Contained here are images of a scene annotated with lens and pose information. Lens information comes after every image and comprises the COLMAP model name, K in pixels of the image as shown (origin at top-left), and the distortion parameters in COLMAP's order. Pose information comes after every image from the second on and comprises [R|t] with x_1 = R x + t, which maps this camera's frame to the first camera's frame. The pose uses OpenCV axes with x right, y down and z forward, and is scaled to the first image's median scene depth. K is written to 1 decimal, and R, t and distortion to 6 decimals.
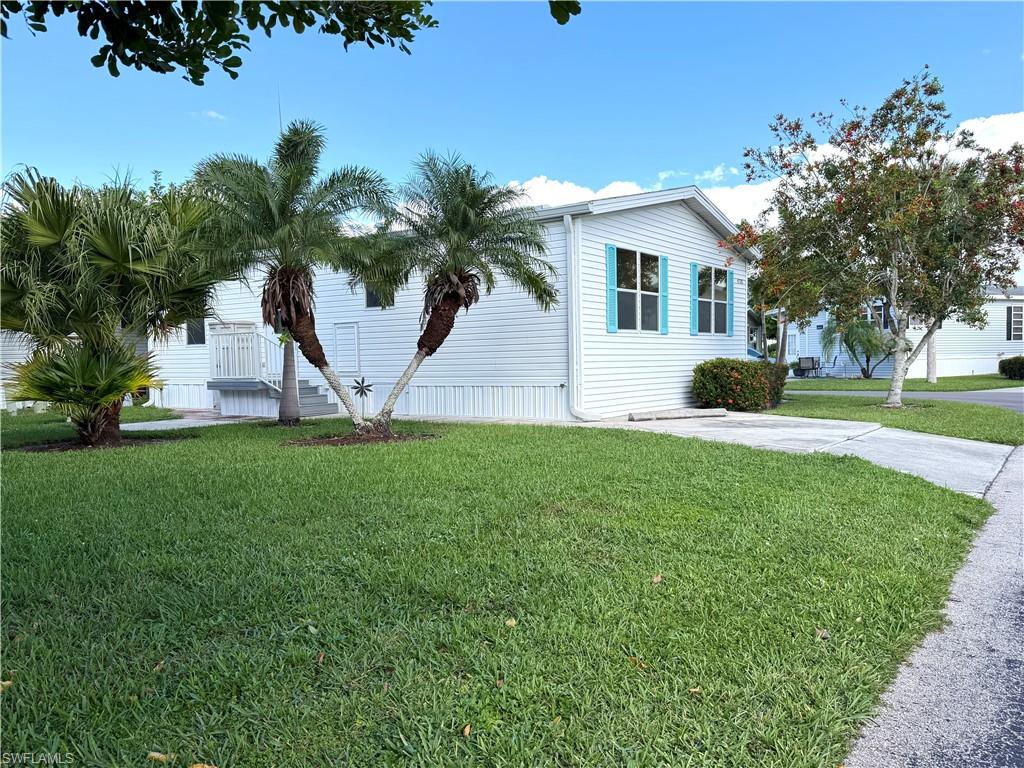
lens RADIAL K [[768.0, 0, 513.4], [0, 768.0, 392.3], [0, 0, 1]] dist [0.038432, 0.000295]
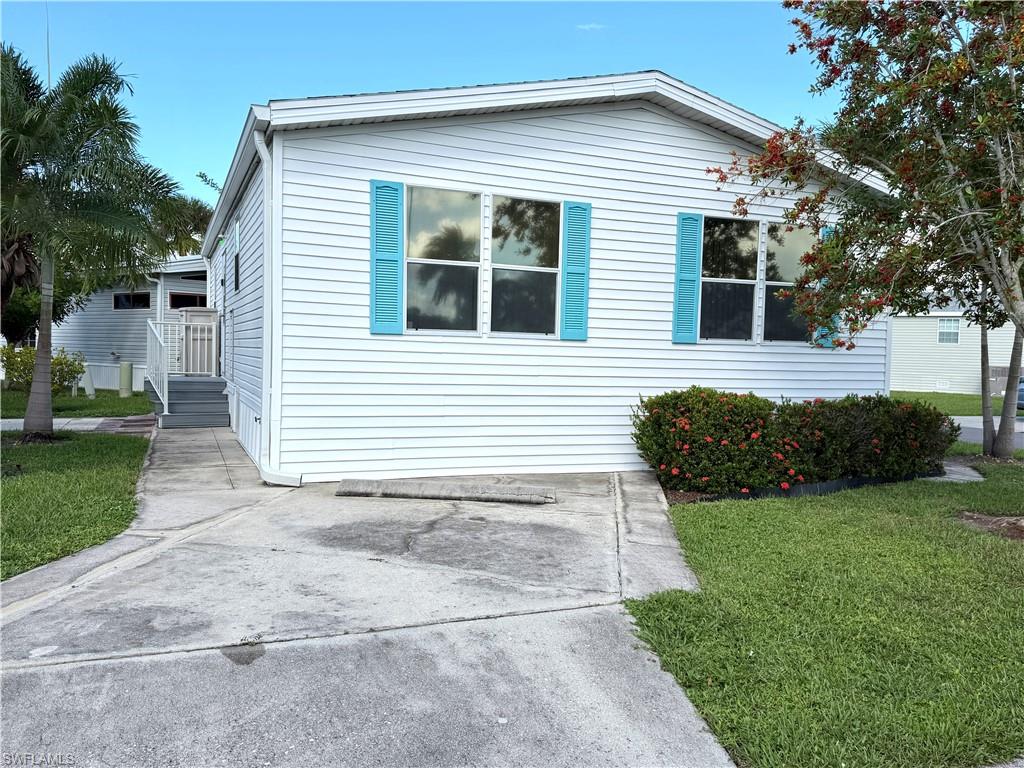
lens RADIAL K [[810.6, 0, 512.6], [0, 810.6, 384.5], [0, 0, 1]] dist [0.033796, -0.008258]
pose [[0.857698, 0.060668, -0.510562, 0.517924], [-0.063448, 0.997913, 0.011991, -0.052550], [0.510224, 0.022110, 0.859757, 0.514626]]
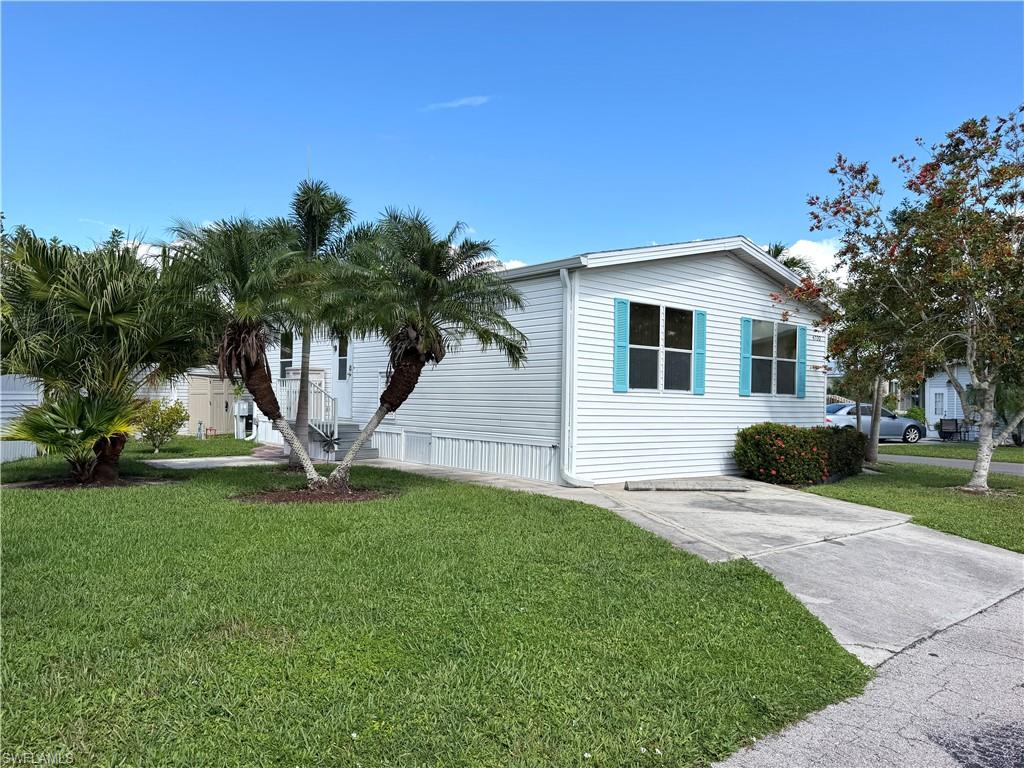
lens RADIAL K [[720.5, 0, 509.3], [0, 720.5, 375.7], [0, 0, 1]] dist [0.049250, -0.003491]
pose [[0.969124, 0.030009, -0.244741, 0.208111], [-0.048689, 0.996313, -0.070635, -0.028573], [0.241719, 0.080370, 0.967012, 0.114959]]
